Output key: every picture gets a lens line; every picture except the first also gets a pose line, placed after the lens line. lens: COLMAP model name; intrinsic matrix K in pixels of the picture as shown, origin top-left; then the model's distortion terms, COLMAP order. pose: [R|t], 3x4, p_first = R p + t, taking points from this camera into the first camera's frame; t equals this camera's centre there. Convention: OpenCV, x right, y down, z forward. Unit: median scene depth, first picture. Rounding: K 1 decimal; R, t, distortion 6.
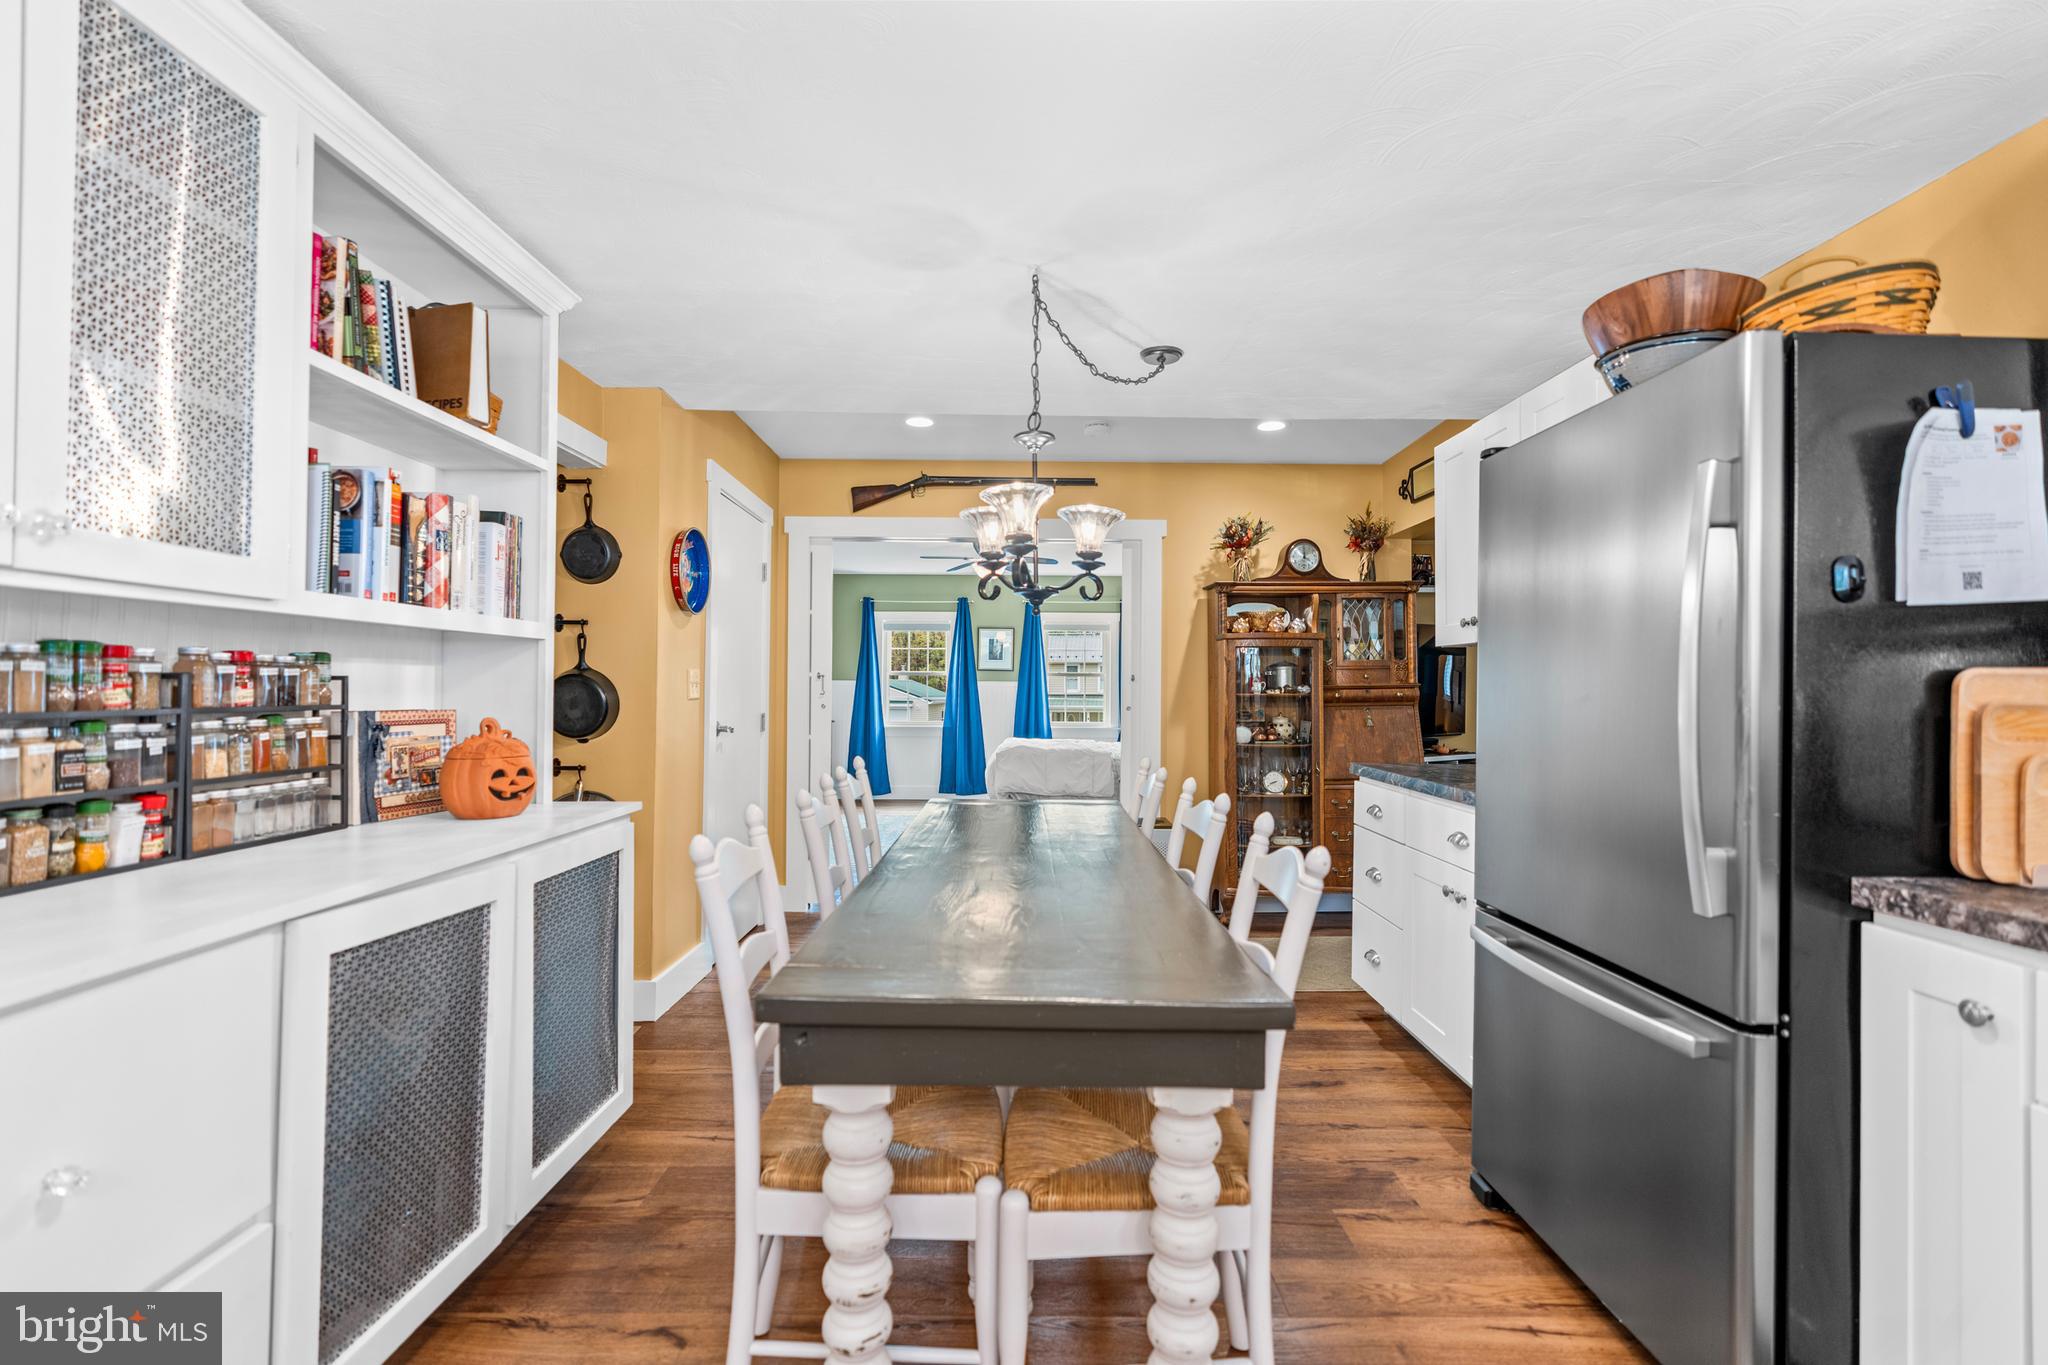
lens RADIAL K [[924.3, 0, 1027.1], [0, 924.3, 687.5], [0, 0, 1]] dist [-0.011371, 0.002398]
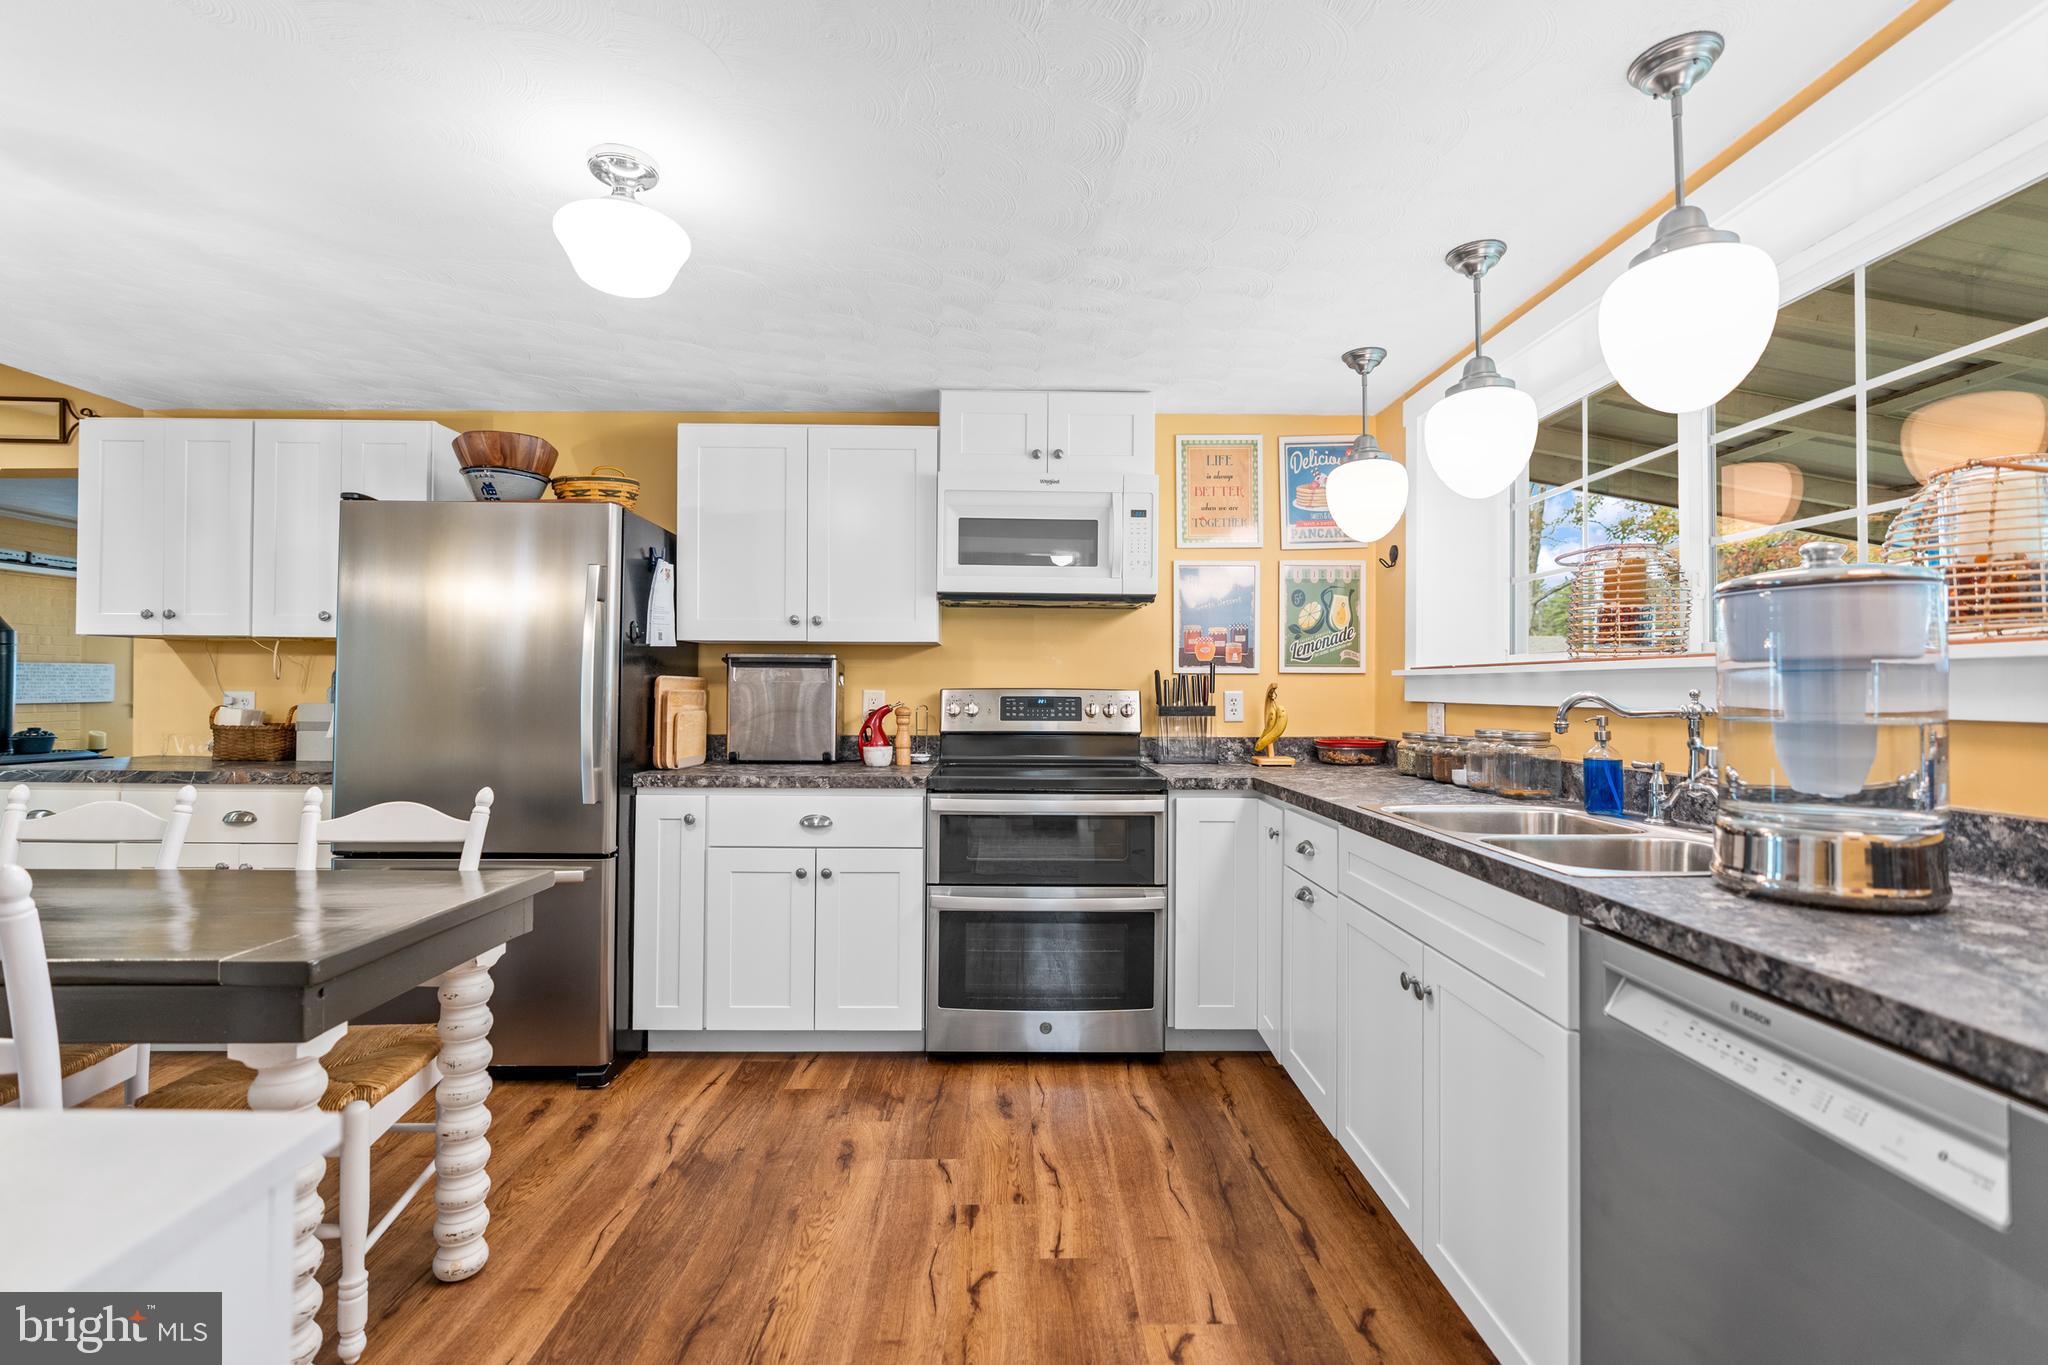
lens RADIAL K [[924.3, 0, 1032.4], [0, 924.3, 679.6], [0, 0, 1]] dist [-0.011371, 0.002398]
pose [[-0.035872, 0.007081, 0.999331, -0.958053], [-0.015275, 0.999854, -0.007633, -0.004936], [-0.999240, -0.015539, -0.035758, 0.128394]]
